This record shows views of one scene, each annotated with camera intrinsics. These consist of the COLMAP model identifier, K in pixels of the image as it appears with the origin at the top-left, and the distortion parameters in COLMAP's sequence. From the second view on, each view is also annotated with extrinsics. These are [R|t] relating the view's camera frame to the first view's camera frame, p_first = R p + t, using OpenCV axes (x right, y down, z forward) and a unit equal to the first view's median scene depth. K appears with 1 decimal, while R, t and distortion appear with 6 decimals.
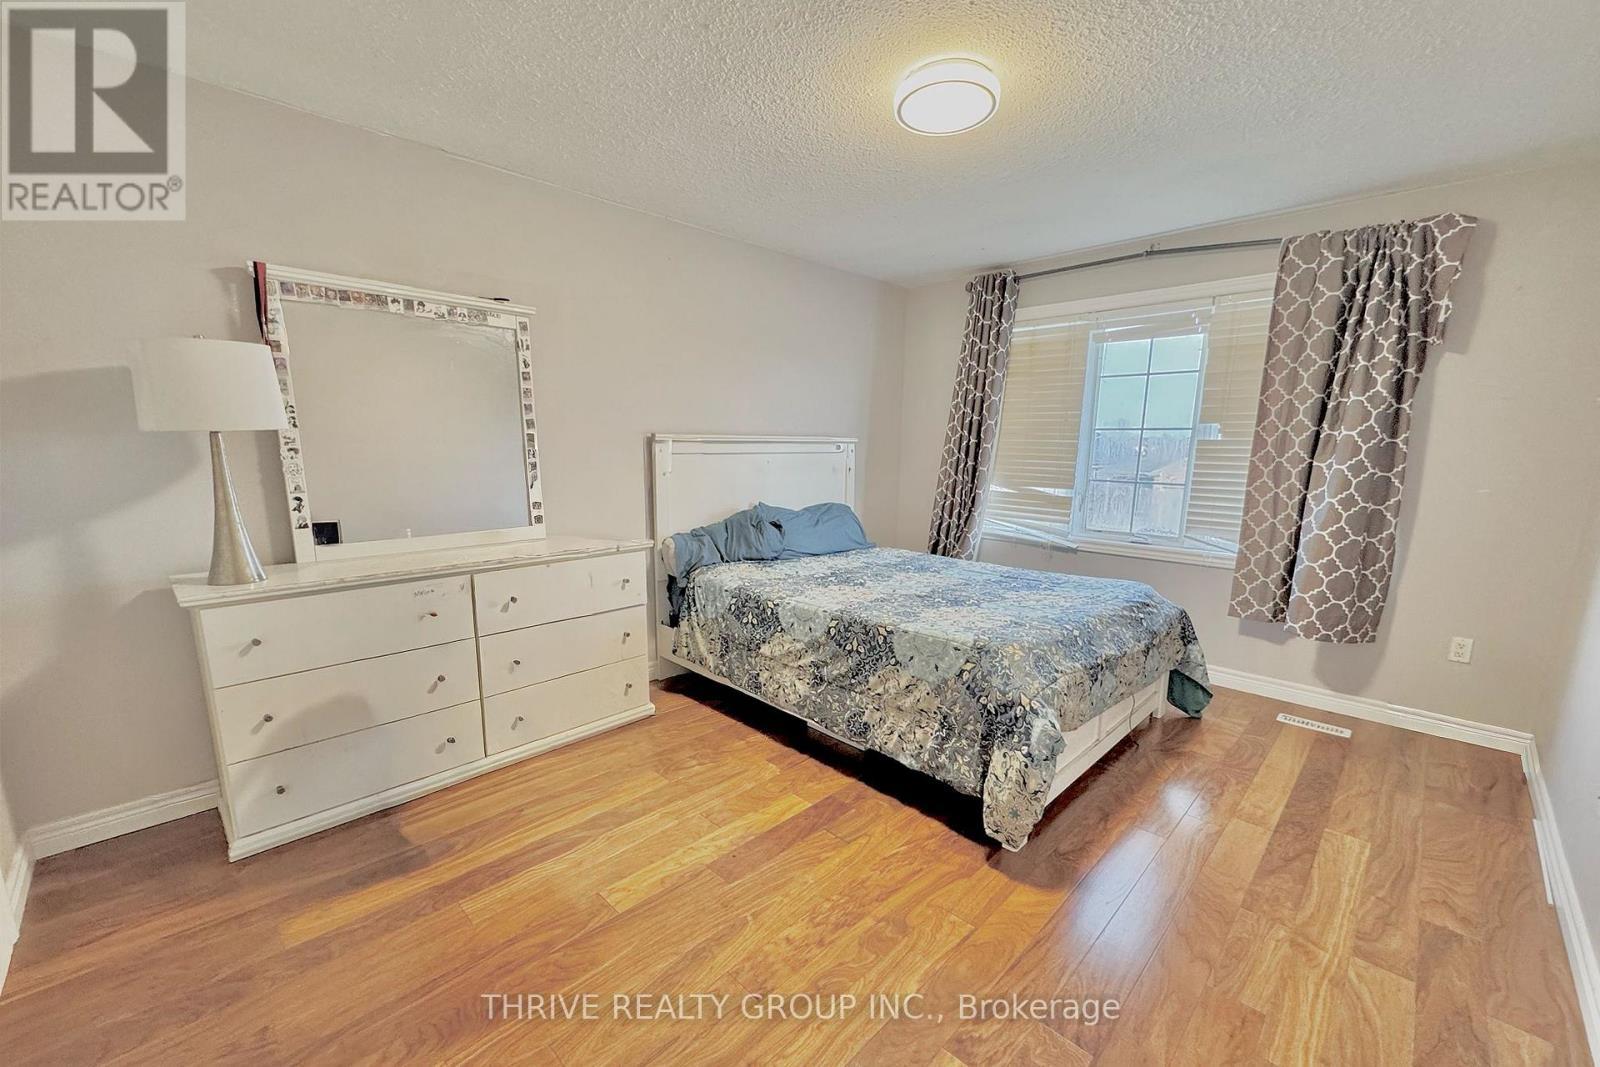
lens RADIAL K [[643.9, 0, 807.0], [0, 643.9, 556.5], [0, 0, 1]] dist [0.000269, 0.000017]
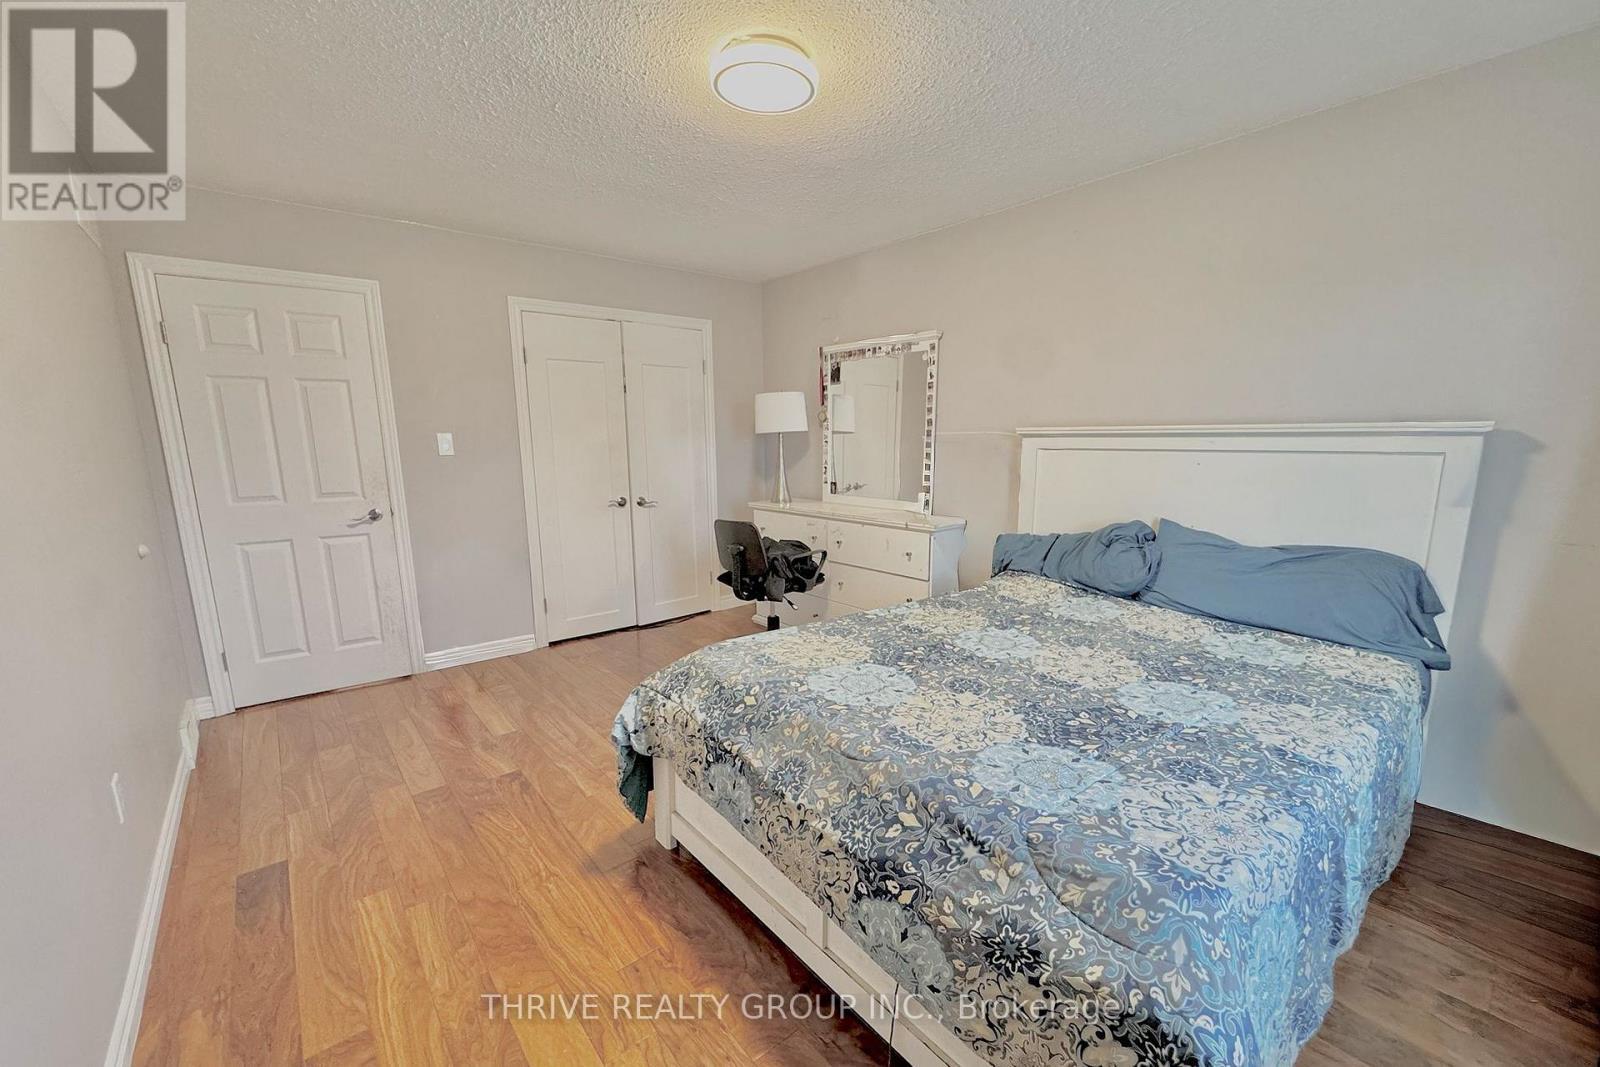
lens RADIAL K [[643.9, 0, 807.0], [0, 643.9, 556.5], [0, 0, 1]] dist [0.000269, 0.000017]
pose [[-0.098496, 0.179019, -0.978903, 0.949110], [-0.167566, 0.966657, 0.193640, -0.164575], [0.980928, 0.183104, -0.065215, 0.944548]]
